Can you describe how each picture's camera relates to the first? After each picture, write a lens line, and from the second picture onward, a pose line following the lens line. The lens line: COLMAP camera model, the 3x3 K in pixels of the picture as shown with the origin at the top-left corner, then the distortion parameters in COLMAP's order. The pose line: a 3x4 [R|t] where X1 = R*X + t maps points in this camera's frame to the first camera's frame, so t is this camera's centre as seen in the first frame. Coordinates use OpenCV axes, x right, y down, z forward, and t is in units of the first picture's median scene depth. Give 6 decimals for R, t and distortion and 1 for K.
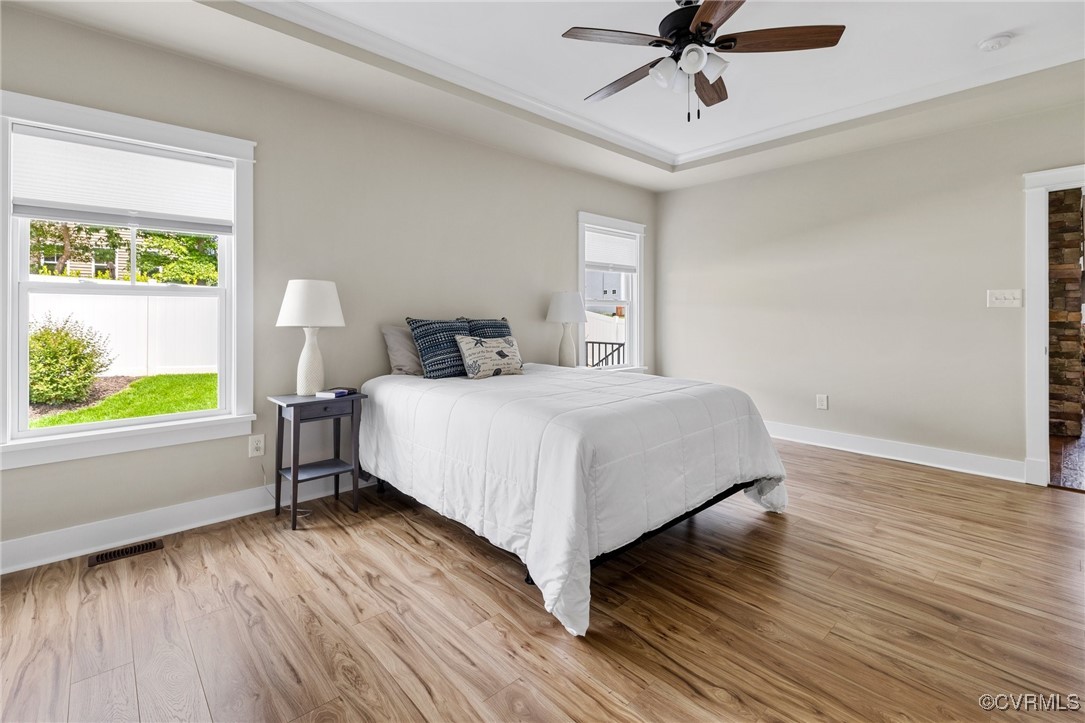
lens RADIAL K [[483.9, 0, 540.6], [0, 483.9, 314.2], [0, 0, 1]] dist [-0.001162, -0.000390]
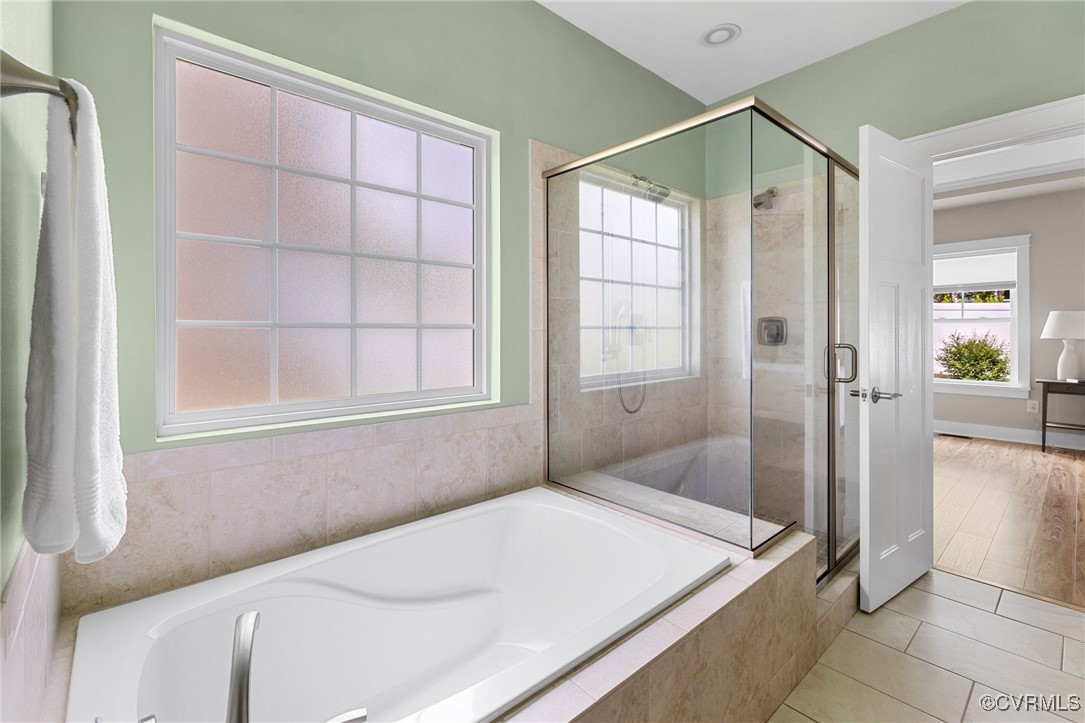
lens RADIAL K [[475.6, 0, 537.4], [0, 475.6, 333.0], [0, 0, 1]] dist [-0.001490, -0.000979]
pose [[-0.022393, 0.002915, -0.999745, 1.197236], [0.003854, 0.999989, 0.002830, -0.005294], [0.999742, -0.003789, -0.022404, -0.773432]]
